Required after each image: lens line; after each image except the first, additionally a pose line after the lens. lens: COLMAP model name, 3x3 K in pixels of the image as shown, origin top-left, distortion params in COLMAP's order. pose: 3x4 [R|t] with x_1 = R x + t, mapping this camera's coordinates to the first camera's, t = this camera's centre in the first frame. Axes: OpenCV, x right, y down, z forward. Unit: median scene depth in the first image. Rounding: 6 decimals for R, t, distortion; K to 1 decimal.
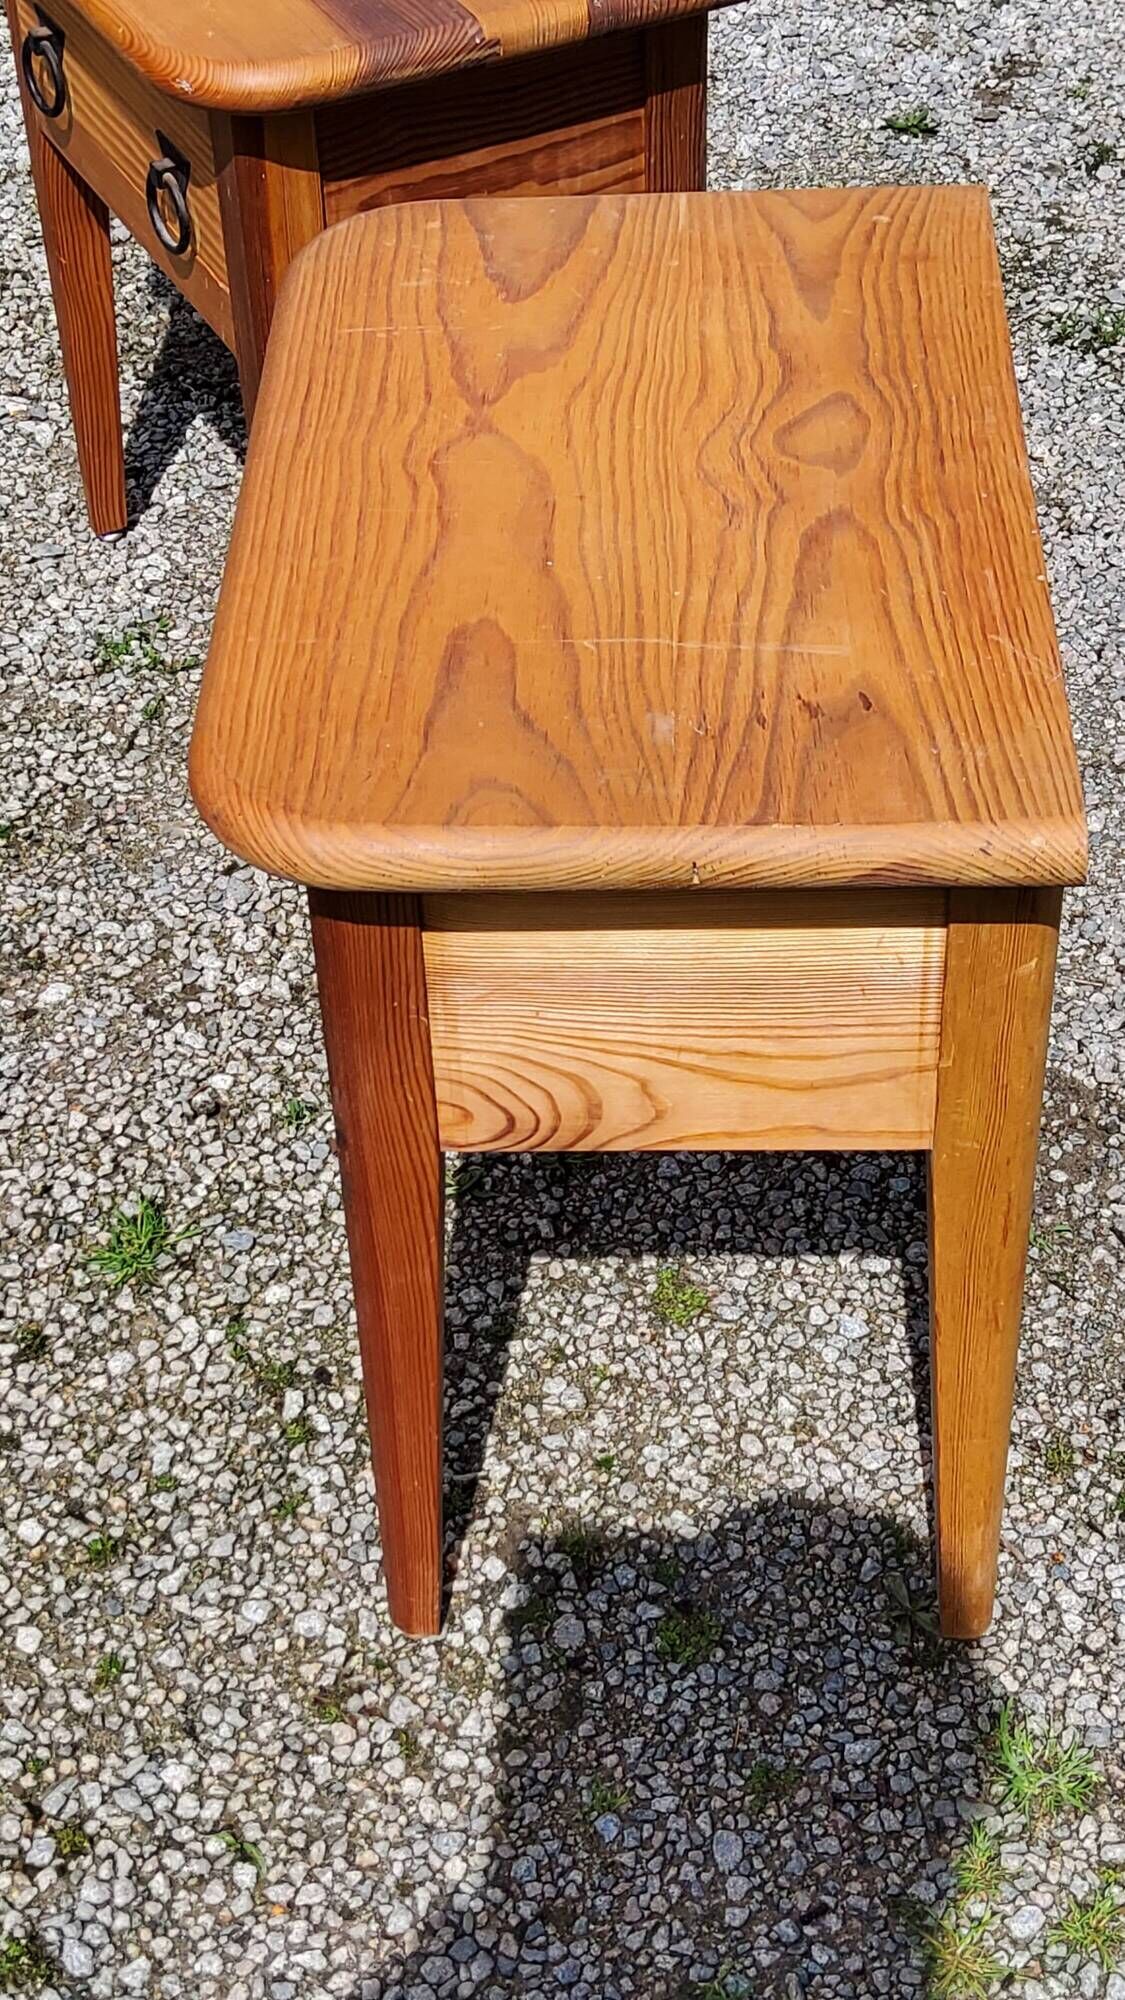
lens RADIAL K [[3004.8, 0, 565.7], [0, 3004.8, 1005.1], [0, 0, 1]] dist [0.115574, 0.000000]
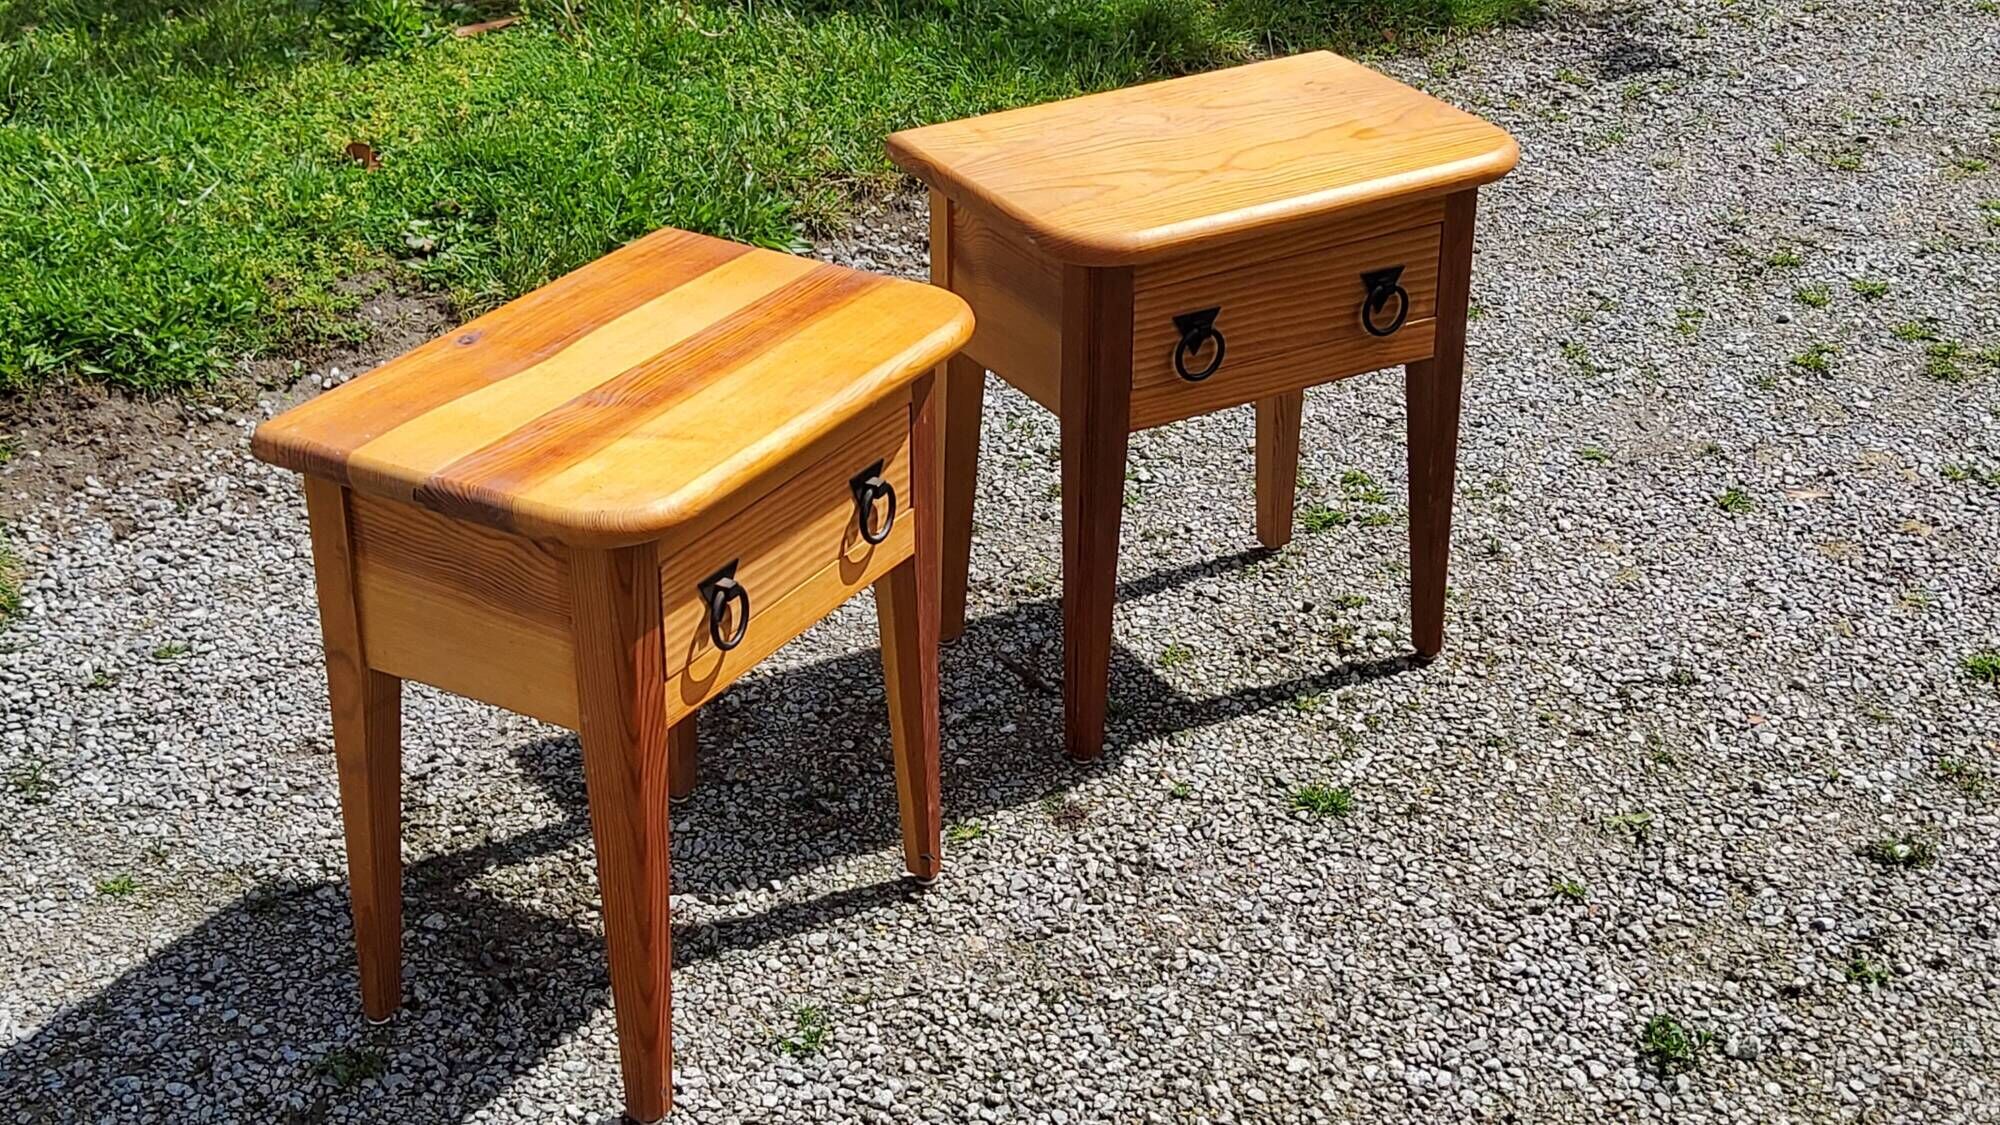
lens RADIAL K [[3004.8, 0, 994.7], [0, 3004.8, 532.9], [0, 0, 1]] dist [0.115574, 0.000000]
pose [[-0.529313, -0.345905, 0.774711, -1.190448], [0.581039, 0.517588, 0.628090, -1.059666], [-0.618240, 0.782594, -0.072982, 1.056478]]
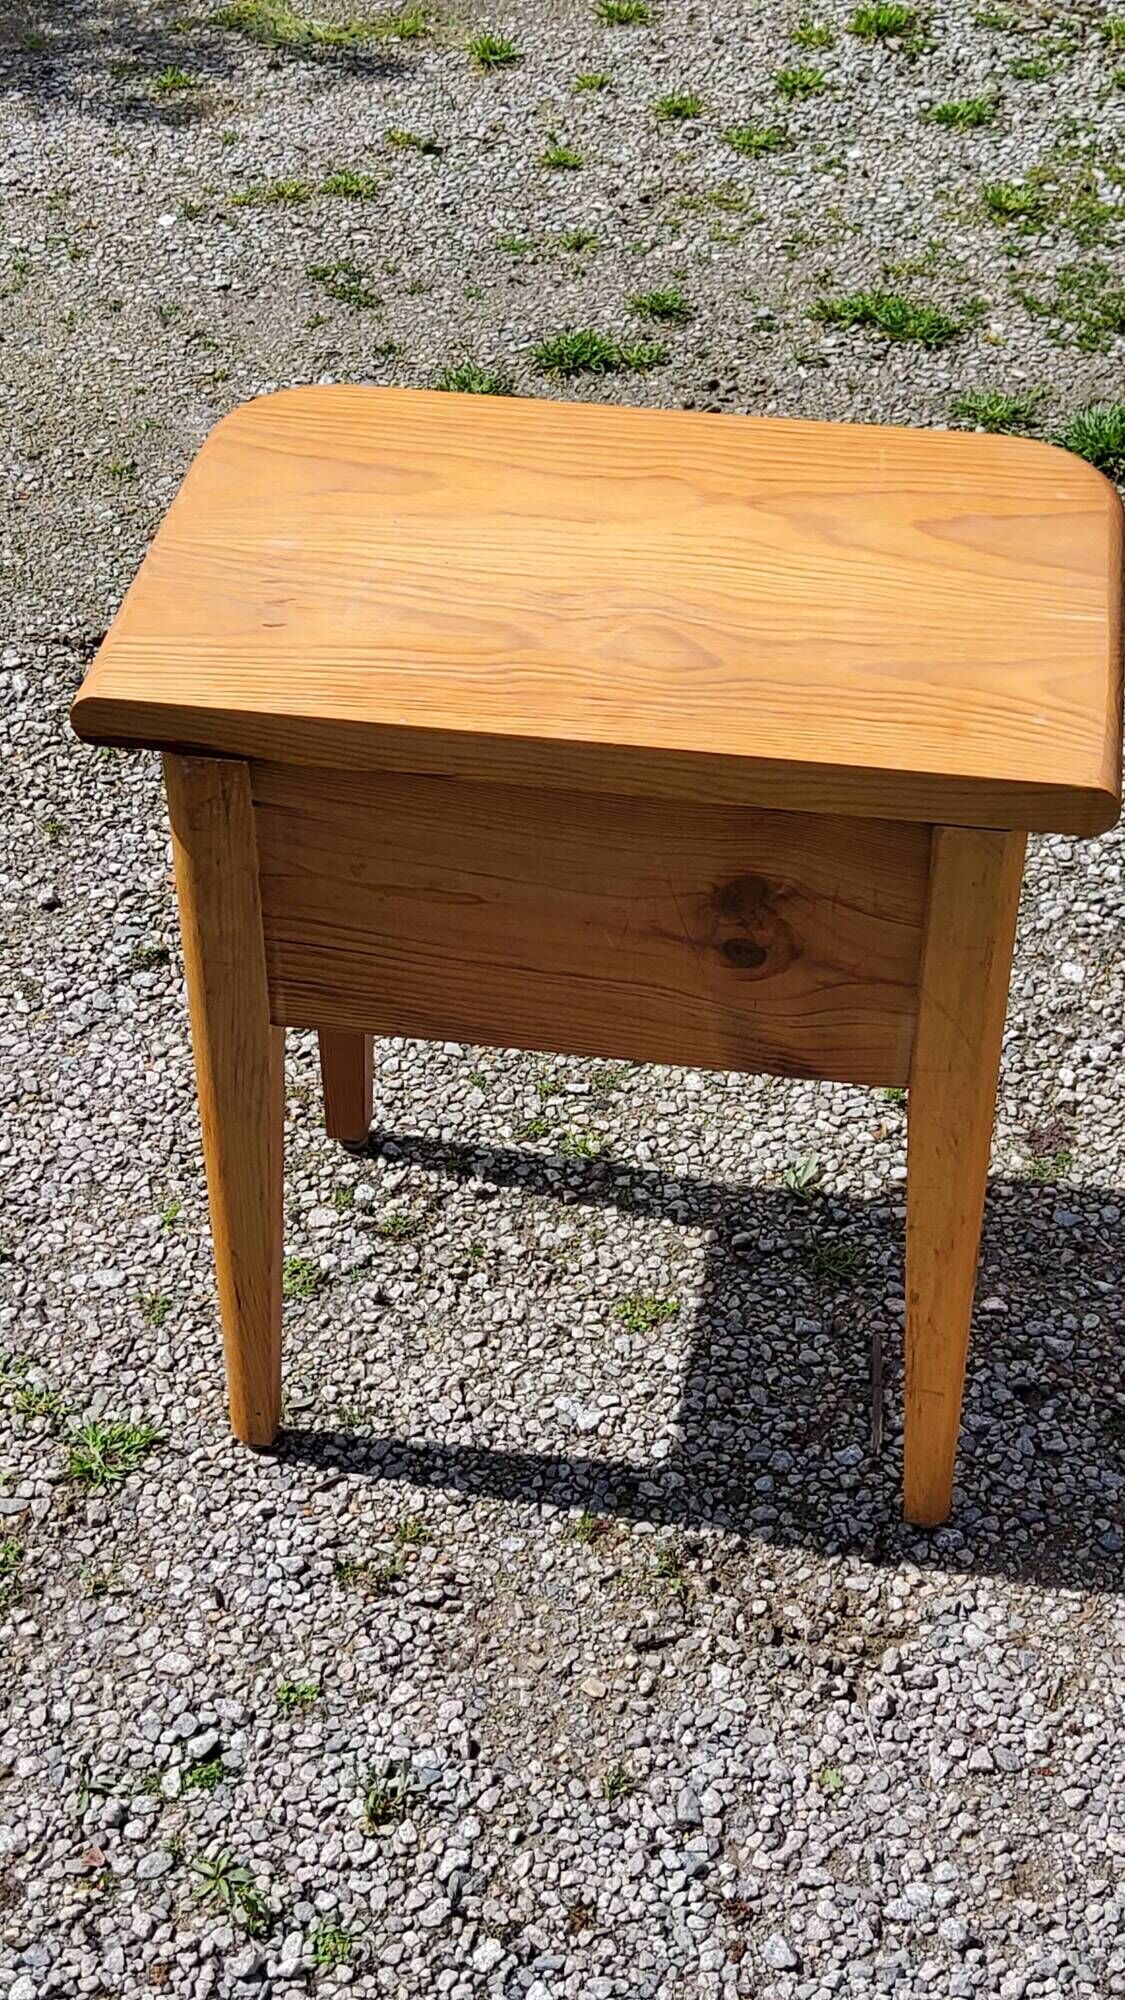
lens RADIAL K [[3004.8, 0, 574.8], [0, 3004.8, 998.3], [0, 0, 1]] dist [0.115574, 0.000000]
pose [[-0.120075, 0.662373, -0.739489, 0.747103], [-0.663572, 0.500488, 0.556043, -0.537824], [0.738413, 0.557471, 0.379436, 0.443920]]
